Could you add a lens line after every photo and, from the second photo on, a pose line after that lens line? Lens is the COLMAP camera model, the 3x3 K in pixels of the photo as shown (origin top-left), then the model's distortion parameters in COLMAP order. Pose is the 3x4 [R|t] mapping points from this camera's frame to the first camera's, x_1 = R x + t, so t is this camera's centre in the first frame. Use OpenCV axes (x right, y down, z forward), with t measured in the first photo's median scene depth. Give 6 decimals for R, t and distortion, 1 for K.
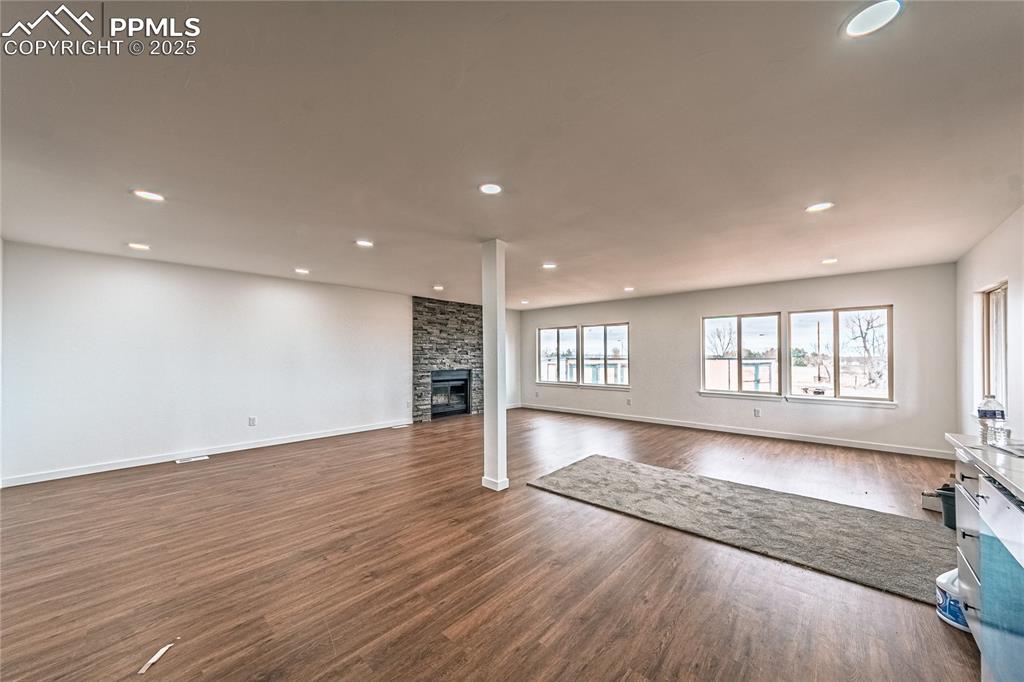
lens RADIAL K [[371.4, 0, 517.1], [0, 371.4, 350.3], [0, 0, 1]] dist [-0.000615, -0.000712]
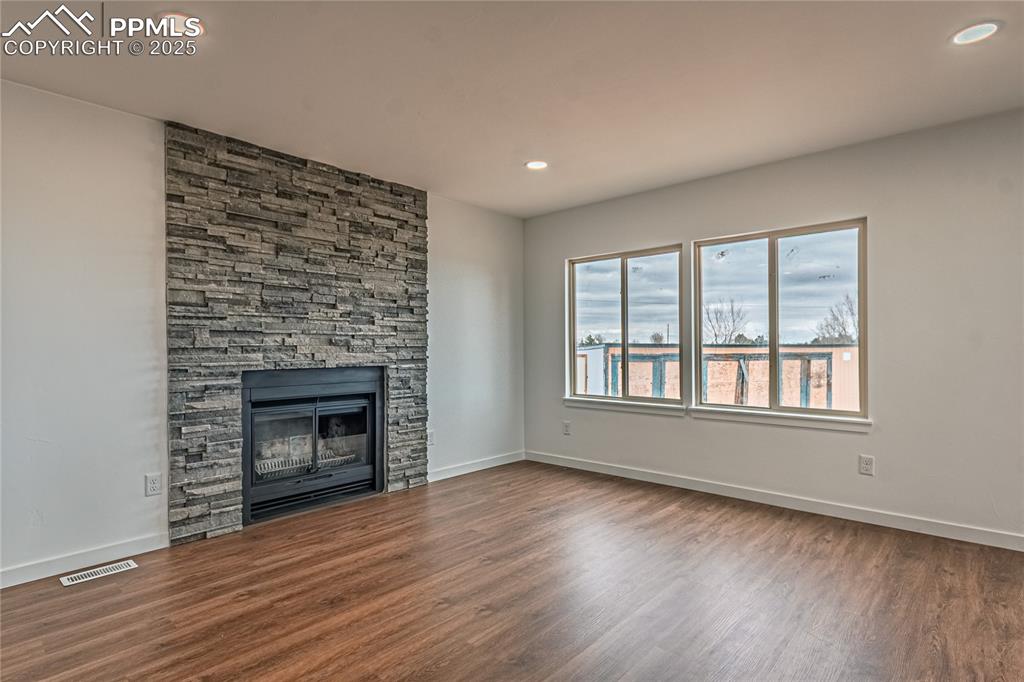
lens RADIAL K [[517.0, 0, 508.3], [0, 517.0, 339.7], [0, 0, 1]] dist [0.000133, -0.000051]
pose [[0.999902, -0.003529, -0.013515, -0.000151], [0.003568, 0.999989, 0.002879, 0.026316], [0.013505, -0.002927, 0.999905, 0.533371]]
